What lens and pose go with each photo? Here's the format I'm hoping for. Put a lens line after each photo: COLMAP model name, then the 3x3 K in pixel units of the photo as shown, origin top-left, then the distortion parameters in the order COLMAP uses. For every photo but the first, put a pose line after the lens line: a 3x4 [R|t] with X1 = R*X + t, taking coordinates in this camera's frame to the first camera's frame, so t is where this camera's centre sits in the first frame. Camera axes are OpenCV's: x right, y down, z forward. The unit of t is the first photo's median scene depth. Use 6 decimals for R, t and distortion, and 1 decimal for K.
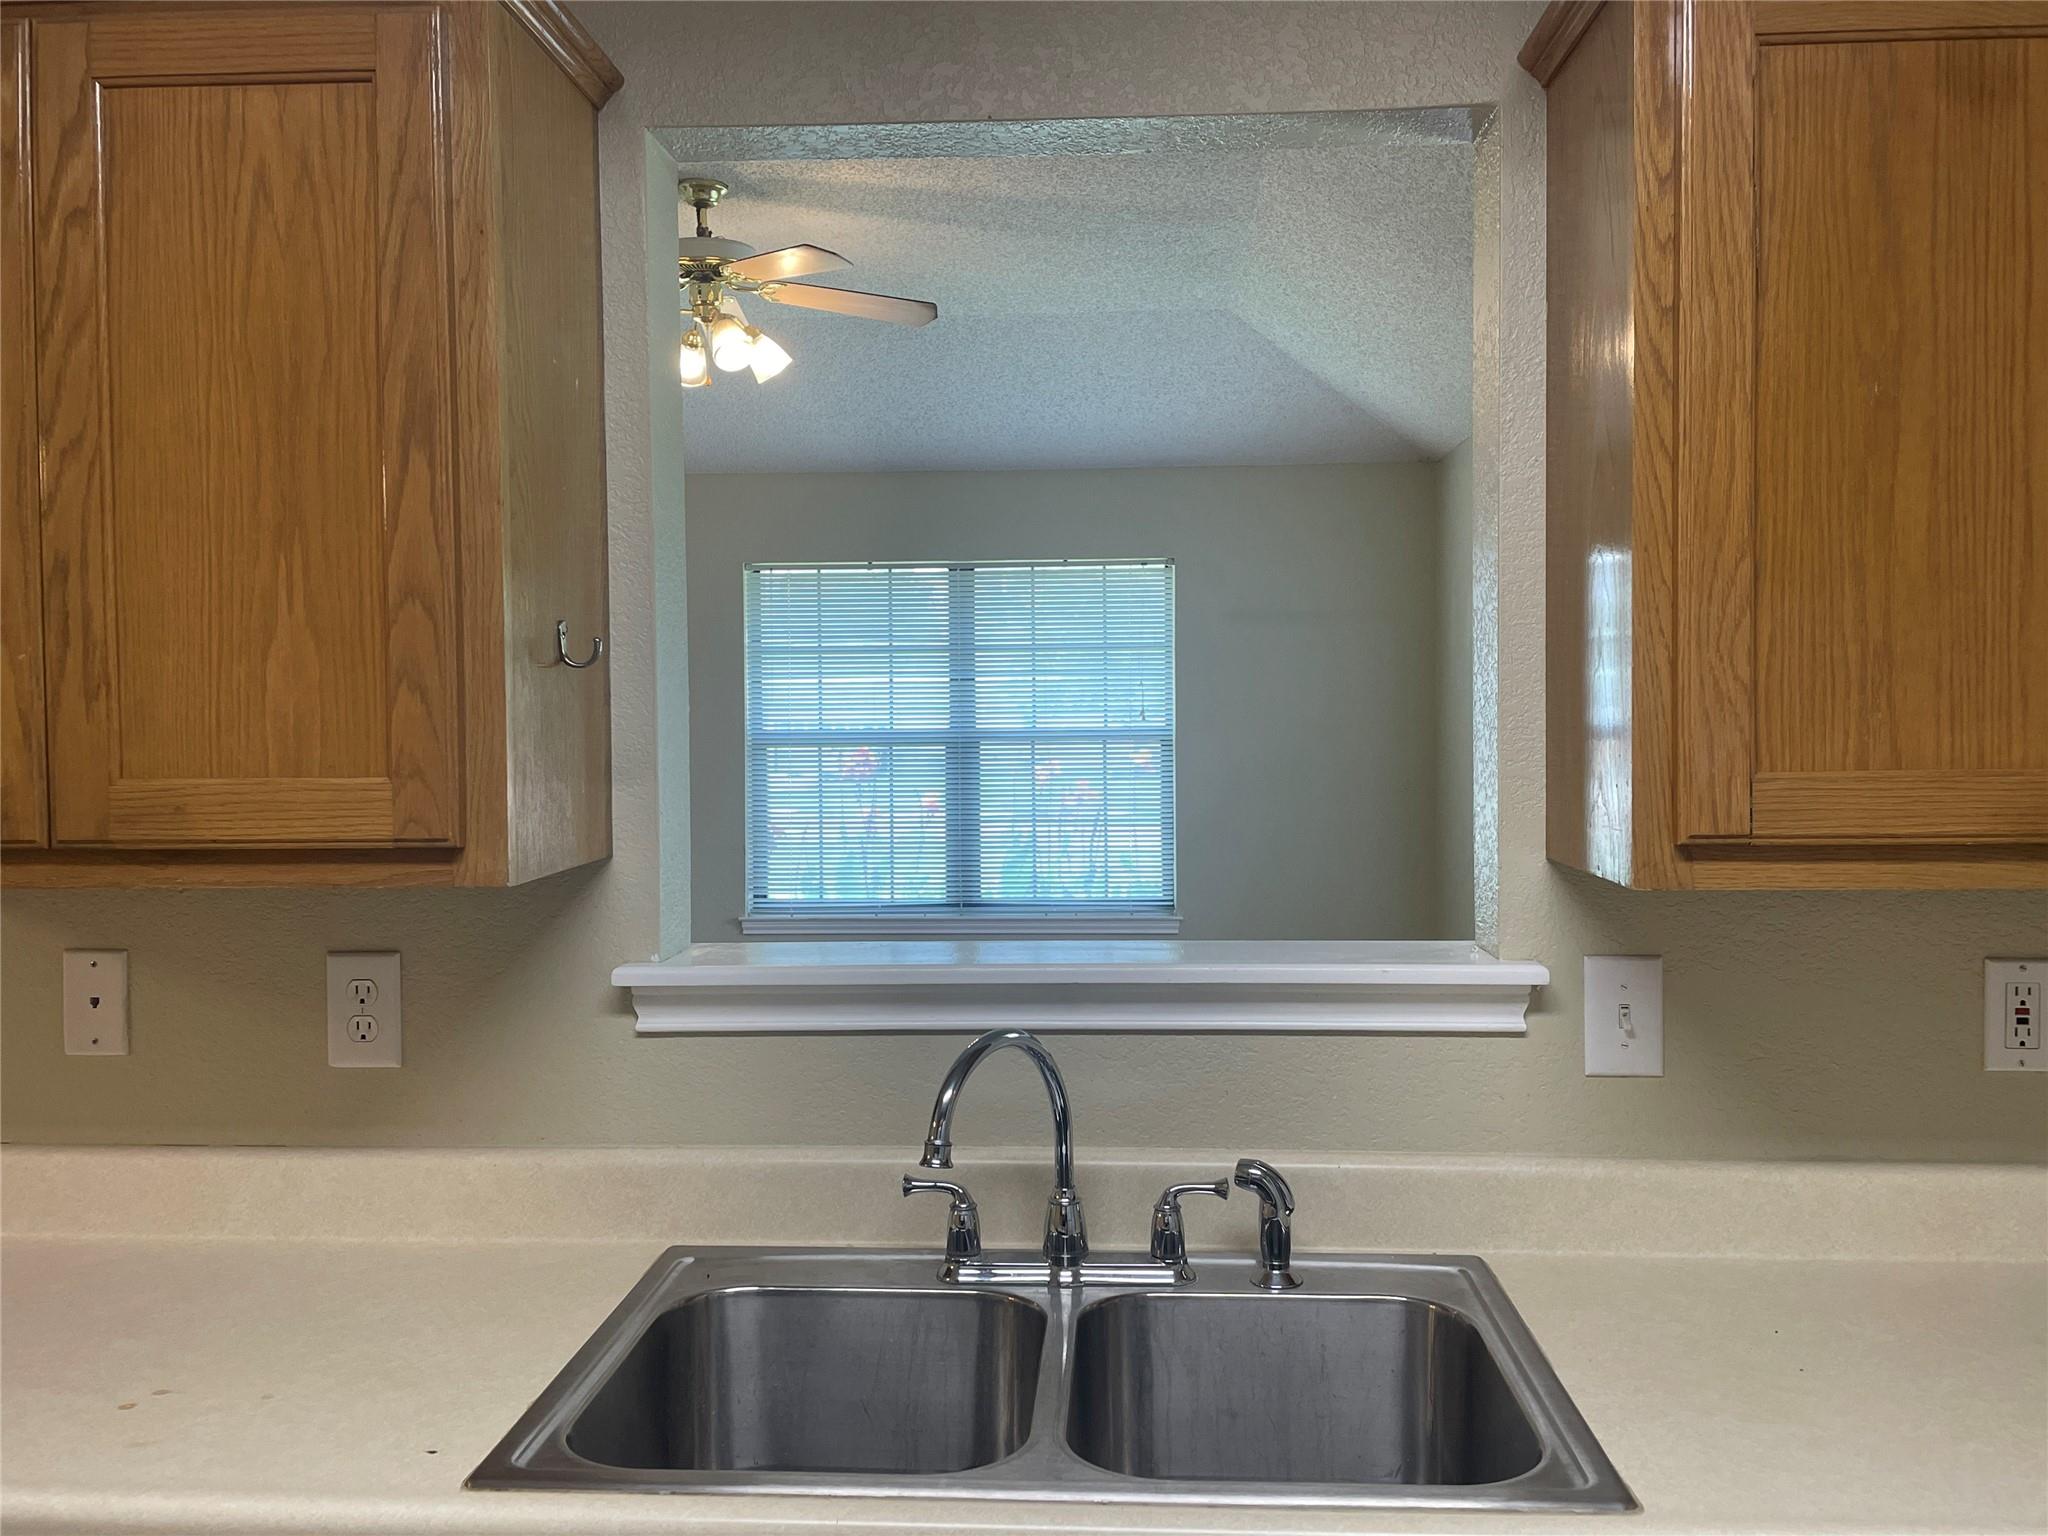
lens RADIAL K [[1733.0, 0, 1021.6], [0, 1733.0, 771.8], [0, 0, 1]] dist [0.063524, -0.015898]
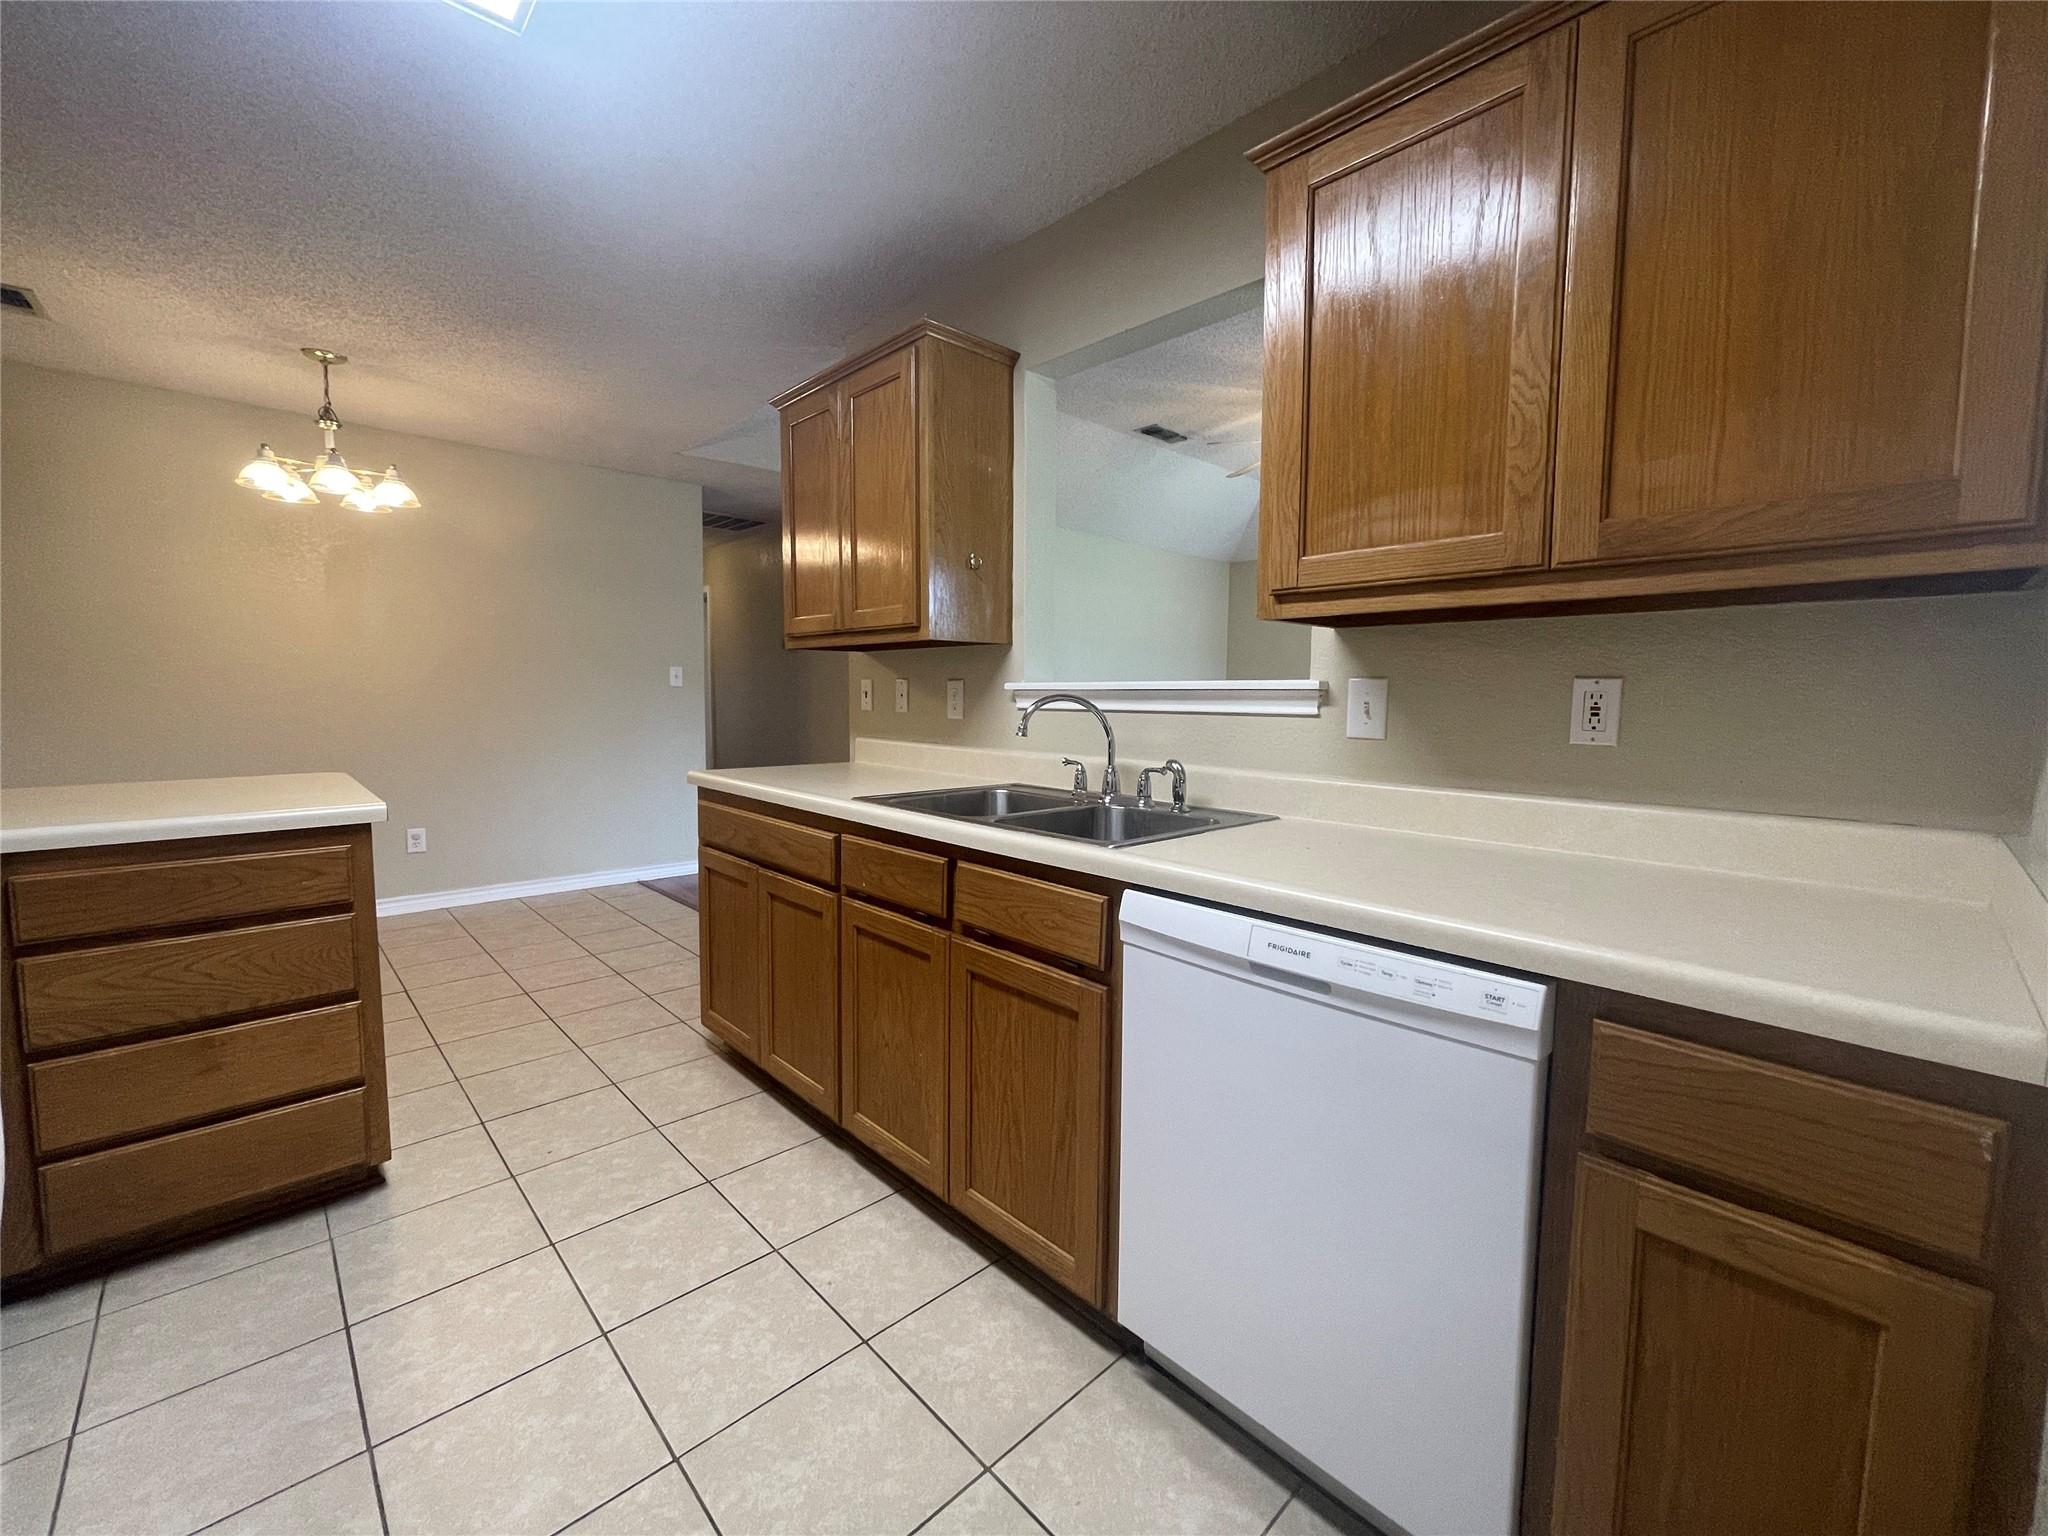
lens RADIAL K [[829.3, 0, 1023.9], [0, 829.3, 762.2], [0, 0, 1]] dist [-0.002615, 0.001288]
pose [[0.730658, 0.072120, -0.678924, 0.192845], [-0.040762, 0.997239, 0.062065, 0.043496], [0.681526, -0.017674, 0.731581, 0.014919]]
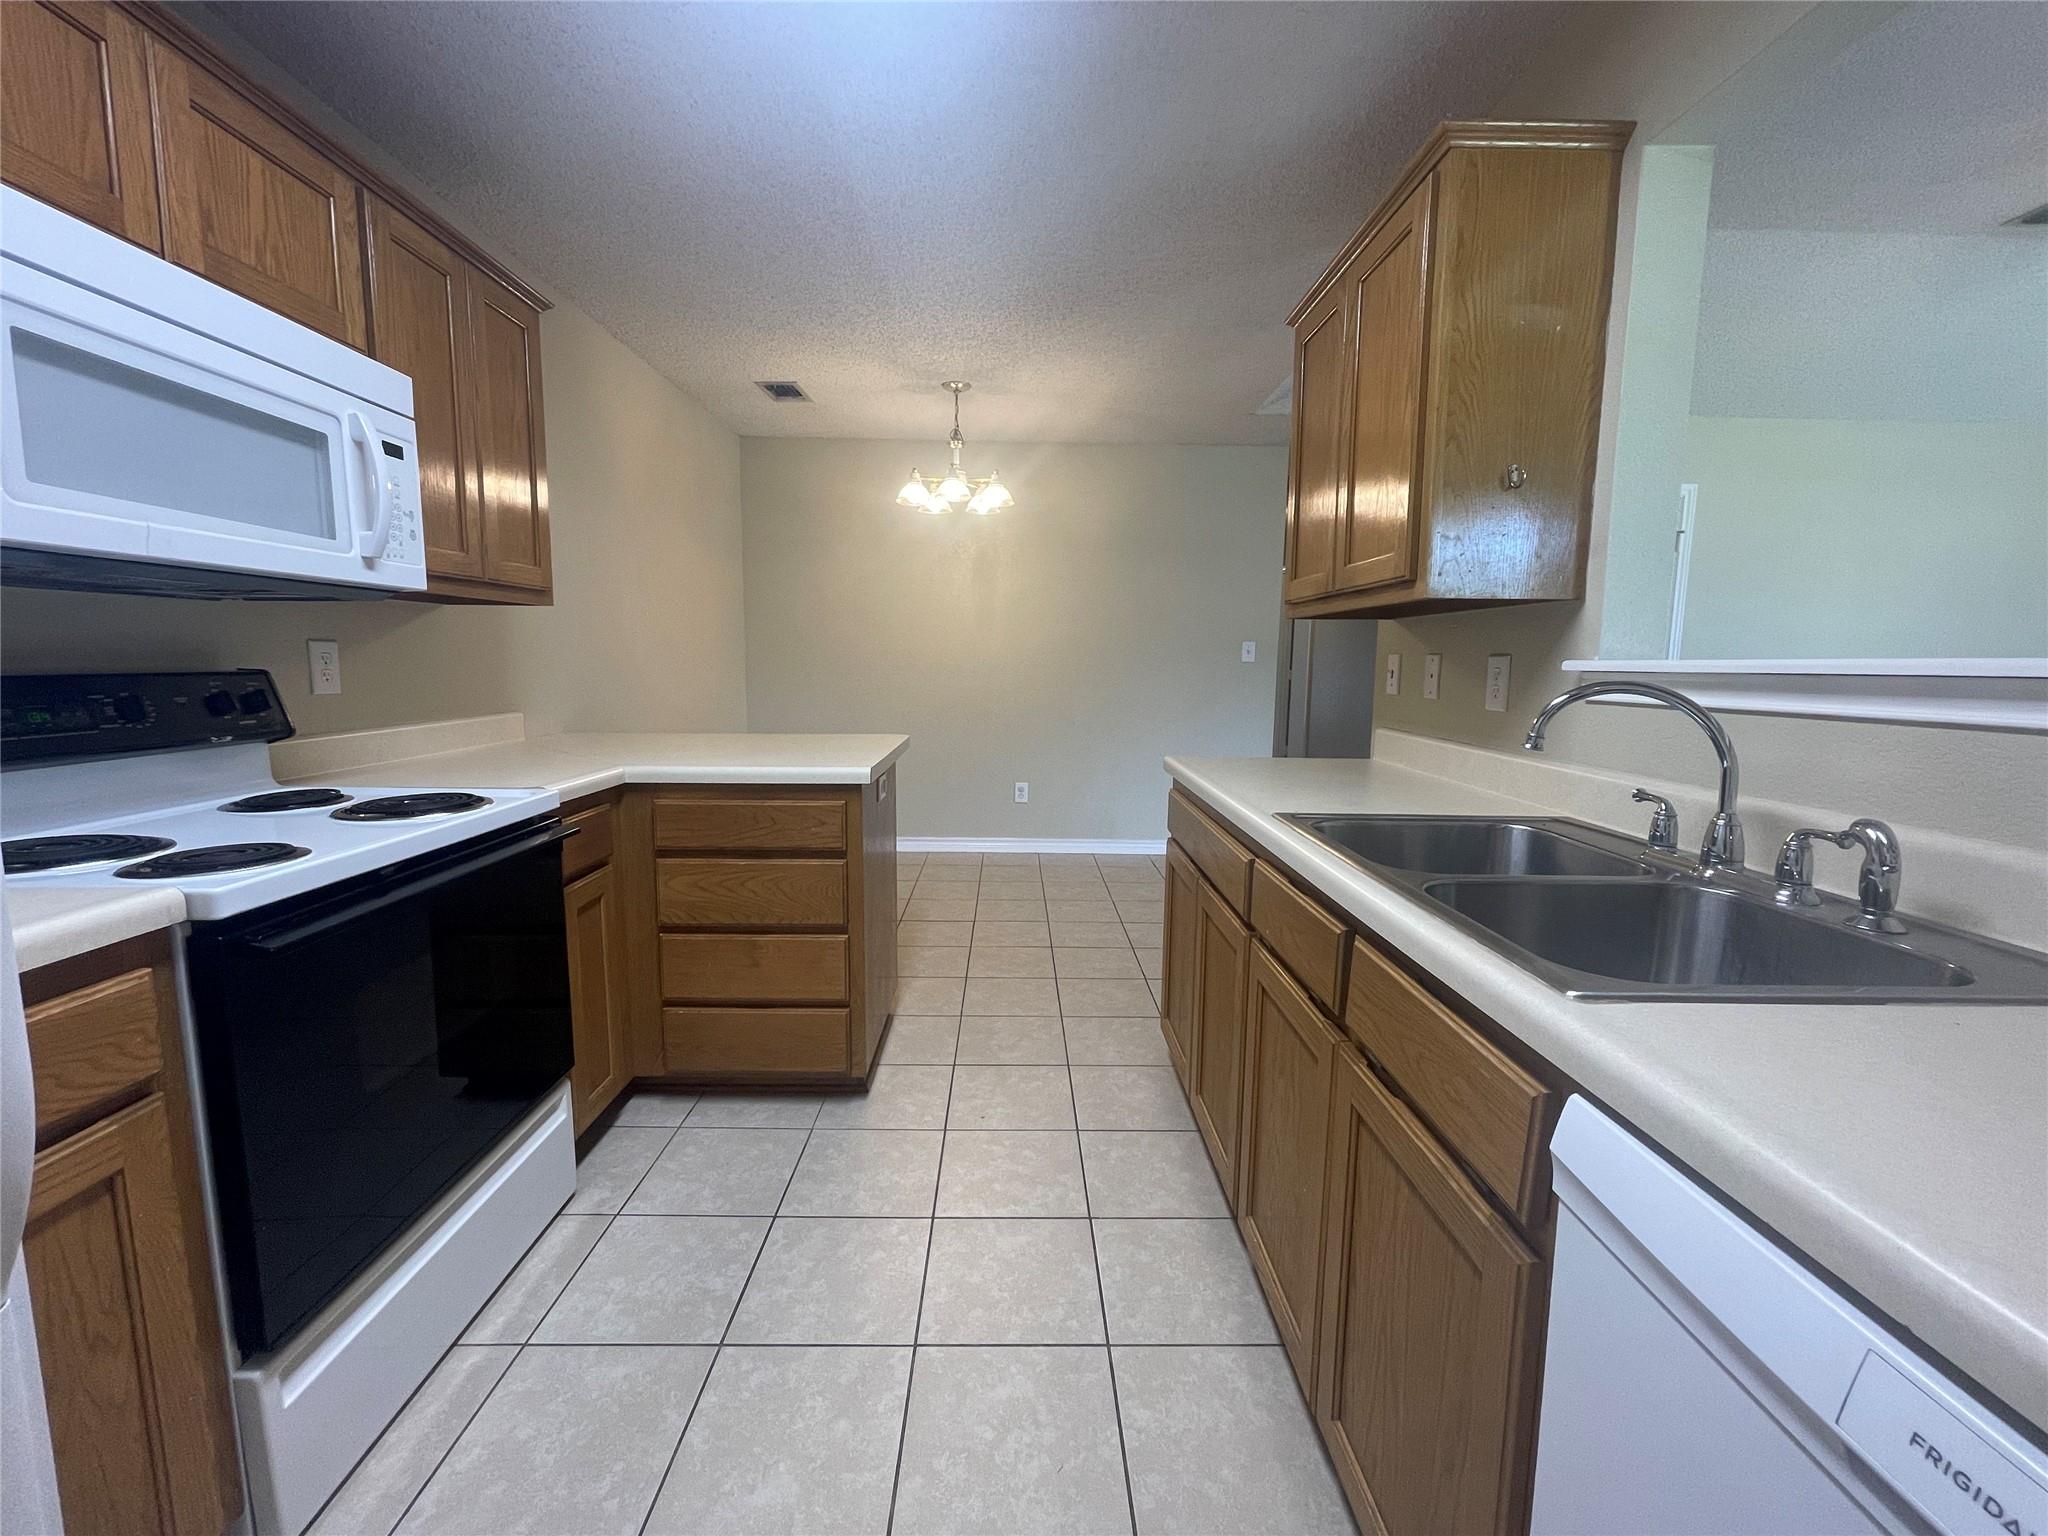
lens RADIAL K [[829.3, 0, 1026.2], [0, 829.3, 759.7], [0, 0, 1]] dist [-0.002615, 0.001288]
pose [[0.075197, 0.128630, -0.988838, 0.162118], [-0.050012, 0.990884, 0.125093, 0.037947], [0.995914, 0.040047, 0.080944, 0.106805]]
